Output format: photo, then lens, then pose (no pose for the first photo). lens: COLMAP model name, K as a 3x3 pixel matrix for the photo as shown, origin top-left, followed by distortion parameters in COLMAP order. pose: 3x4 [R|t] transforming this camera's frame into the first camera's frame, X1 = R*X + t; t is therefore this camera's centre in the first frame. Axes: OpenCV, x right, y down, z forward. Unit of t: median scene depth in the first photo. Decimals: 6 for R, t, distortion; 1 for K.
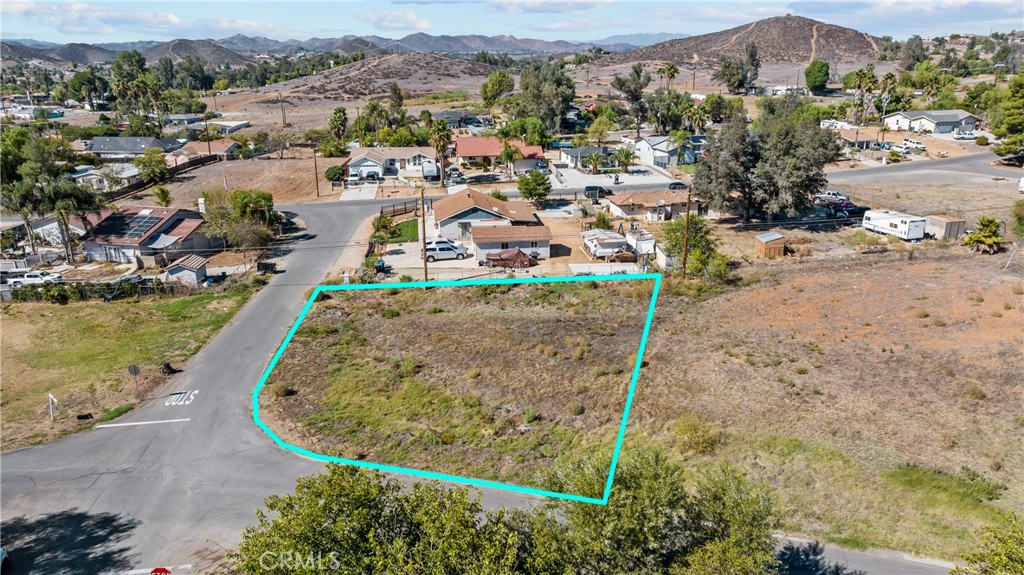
lens RADIAL K [[717.0, 0, 512.0], [0, 717.0, 287.5], [0, 0, 1]] dist [-0.040472, 0.040876]
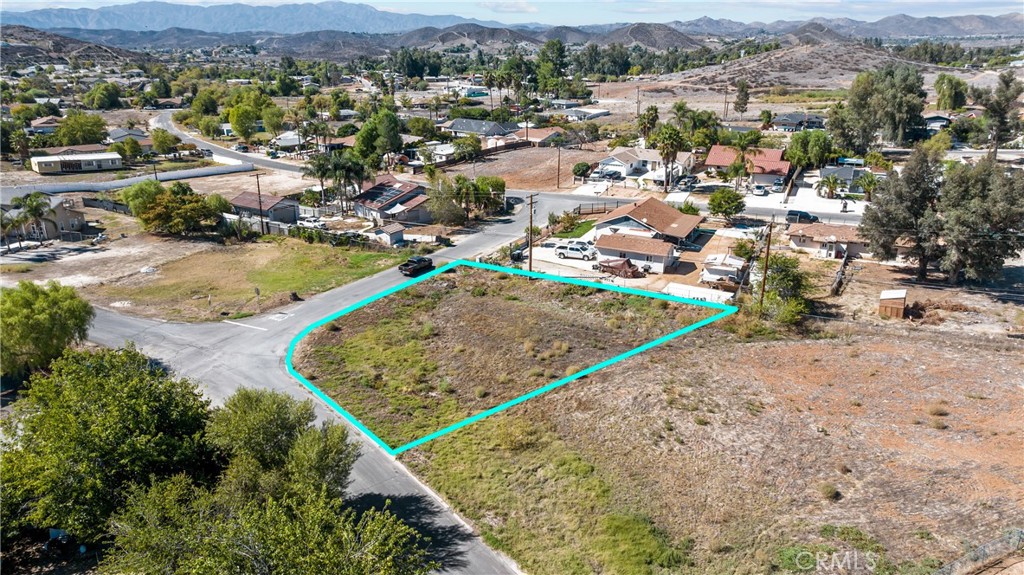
lens RADIAL K [[717.0, 0, 512.0], [0, 717.0, 287.5], [0, 0, 1]] dist [-0.040472, 0.040876]
pose [[0.823481, 0.189379, -0.534804, 0.304306], [-0.176866, 0.981360, 0.075173, -0.042766], [0.539071, 0.032685, 0.841626, 0.000341]]
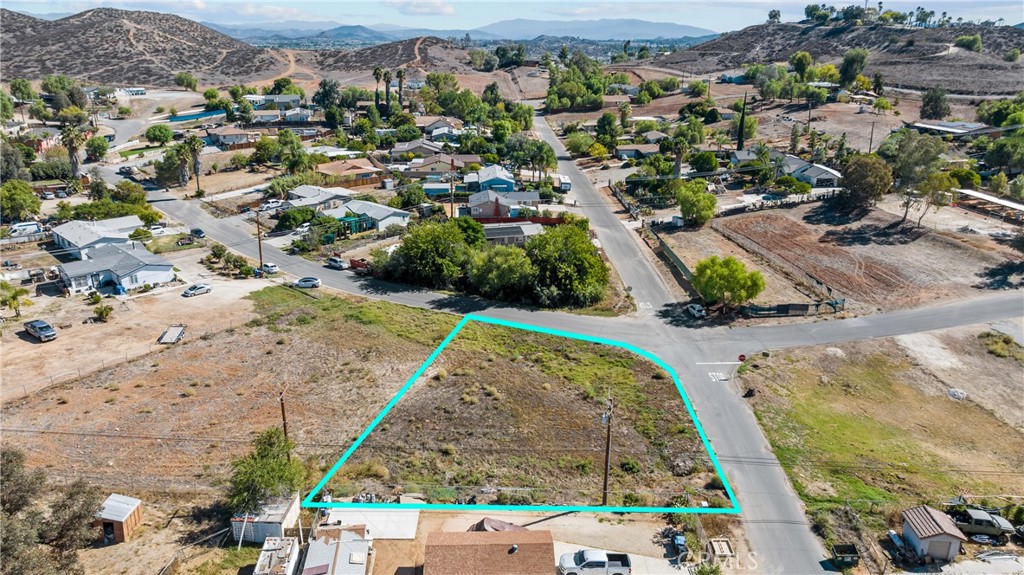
lens RADIAL K [[717.0, 0, 512.0], [0, 717.0, 287.5], [0, 0, 1]] dist [-0.040472, 0.040876]
pose [[-0.995235, -0.043406, 0.087308, -0.042170], [0.018277, 0.796519, 0.604338, -0.439896], [-0.095774, 0.603054, -0.791930, 0.940120]]
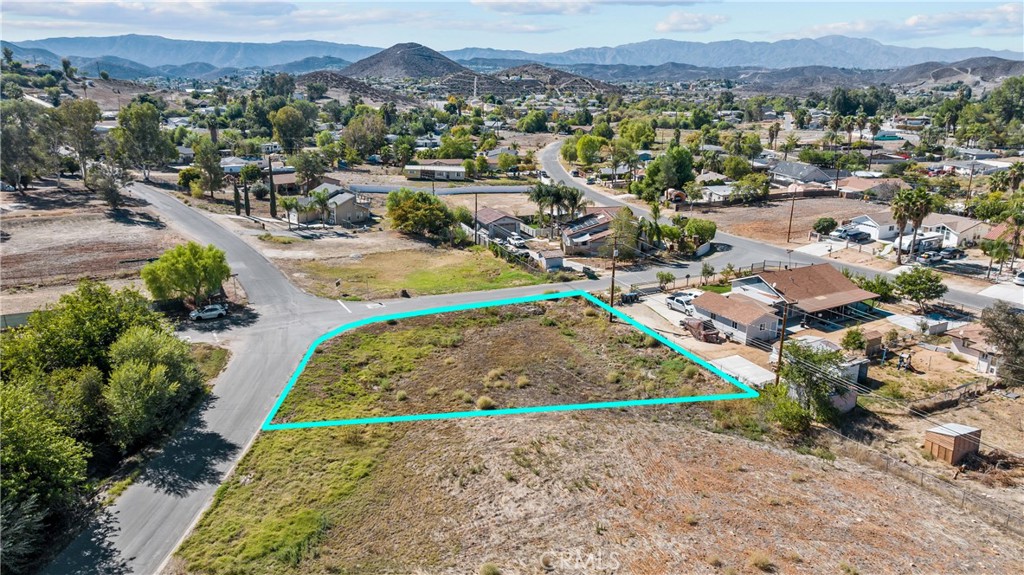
lens RADIAL K [[717.0, 0, 512.0], [0, 717.0, 287.5], [0, 0, 1]] dist [-0.040472, 0.040876]
pose [[0.324605, 0.273672, -0.905392, 0.535489], [-0.291382, 0.939606, 0.179546, -0.131395], [0.899849, 0.205534, 0.384744, 0.254653]]
